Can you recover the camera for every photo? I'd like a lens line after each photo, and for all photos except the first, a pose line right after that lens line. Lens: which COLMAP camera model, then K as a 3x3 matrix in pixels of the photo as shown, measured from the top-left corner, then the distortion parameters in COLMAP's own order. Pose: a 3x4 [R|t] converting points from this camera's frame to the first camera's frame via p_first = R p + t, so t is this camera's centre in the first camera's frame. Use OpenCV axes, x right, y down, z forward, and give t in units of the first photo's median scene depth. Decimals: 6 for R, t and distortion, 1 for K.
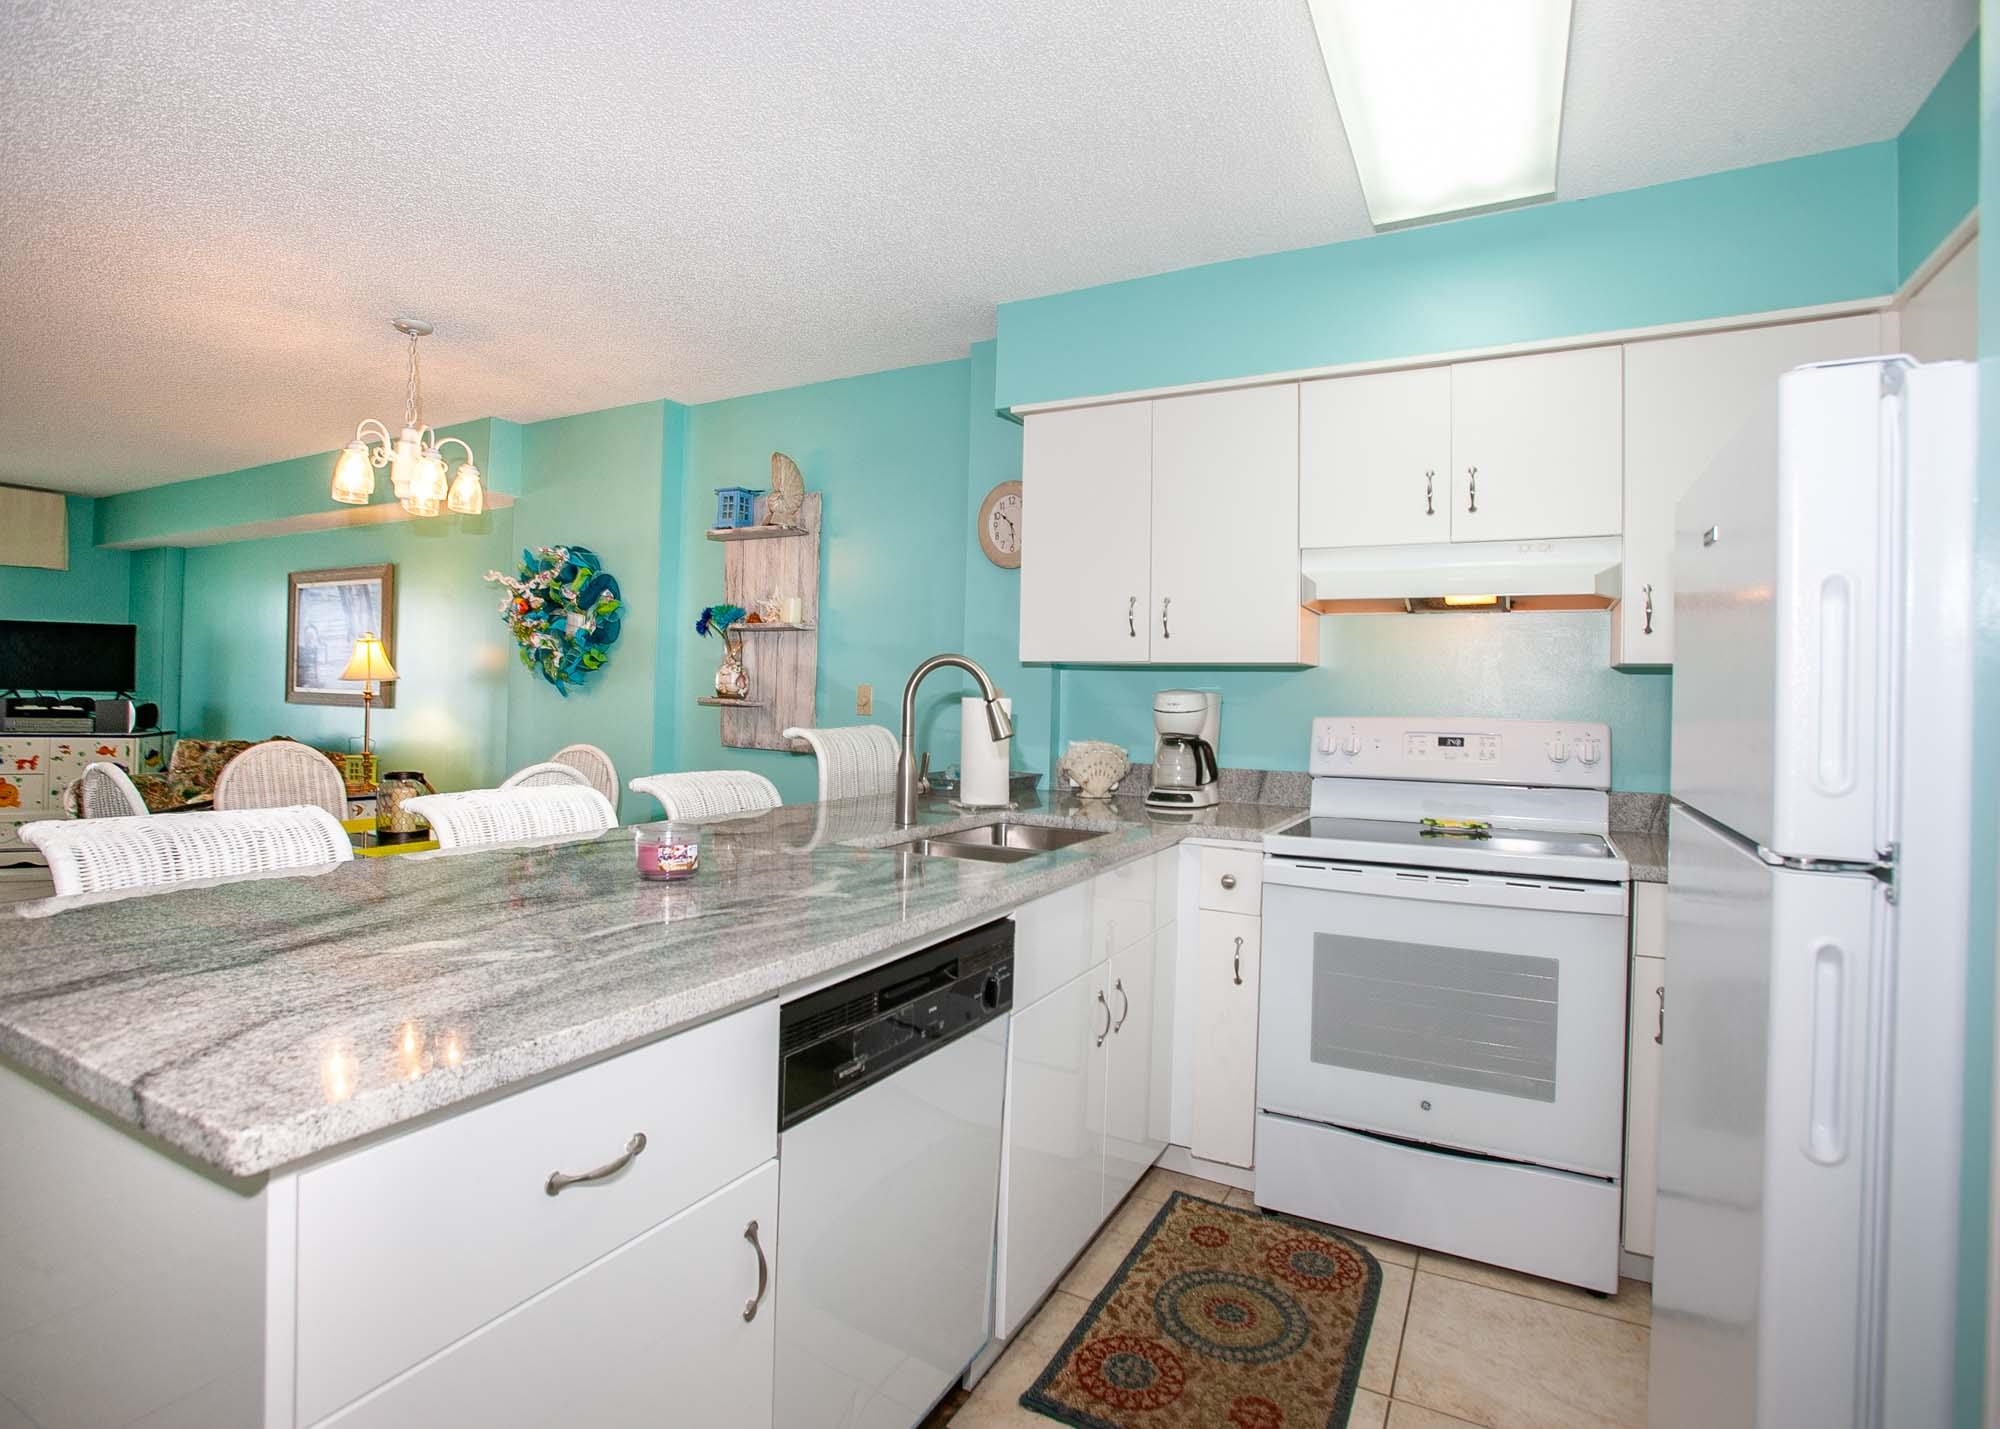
lens RADIAL K [[992.2, 0, 979.5], [0, 992.2, 688.6], [0, 0, 1]] dist [-0.070188, 0.026899]
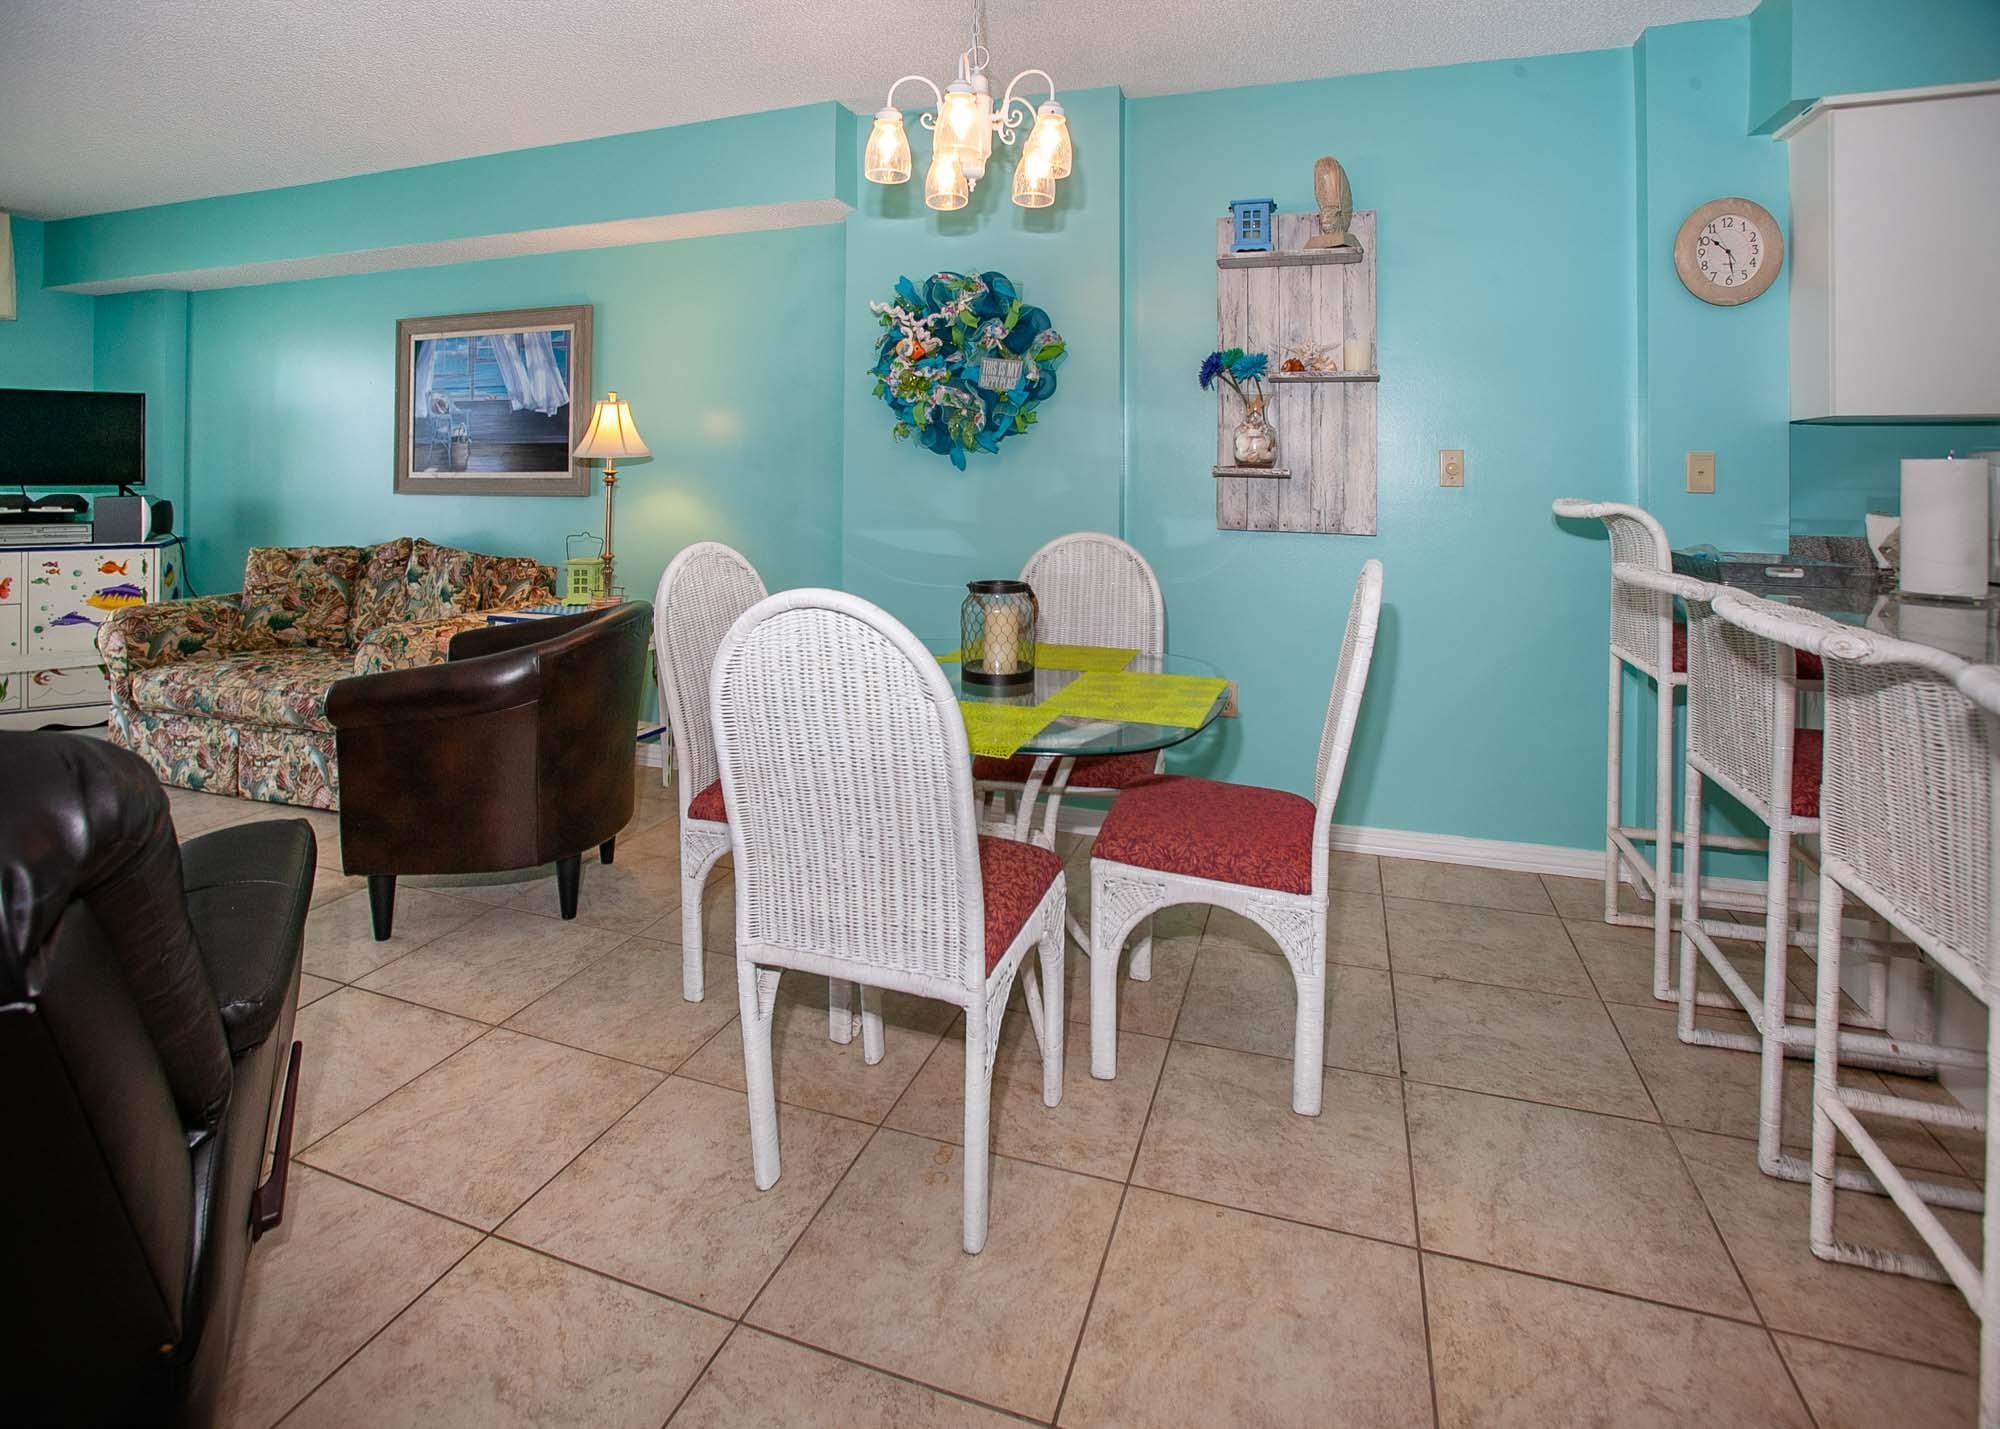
lens RADIAL K [[985.2, 0, 1005.7], [0, 985.2, 453.9], [0, 0, 1]] dist [-0.063688, 0.020208]
pose [[0.983143, -0.021412, 0.181579, -0.386290], [0.023332, 0.999692, -0.008448, 0.001109], [-0.181342, 0.012542, 0.983340, 0.174391]]
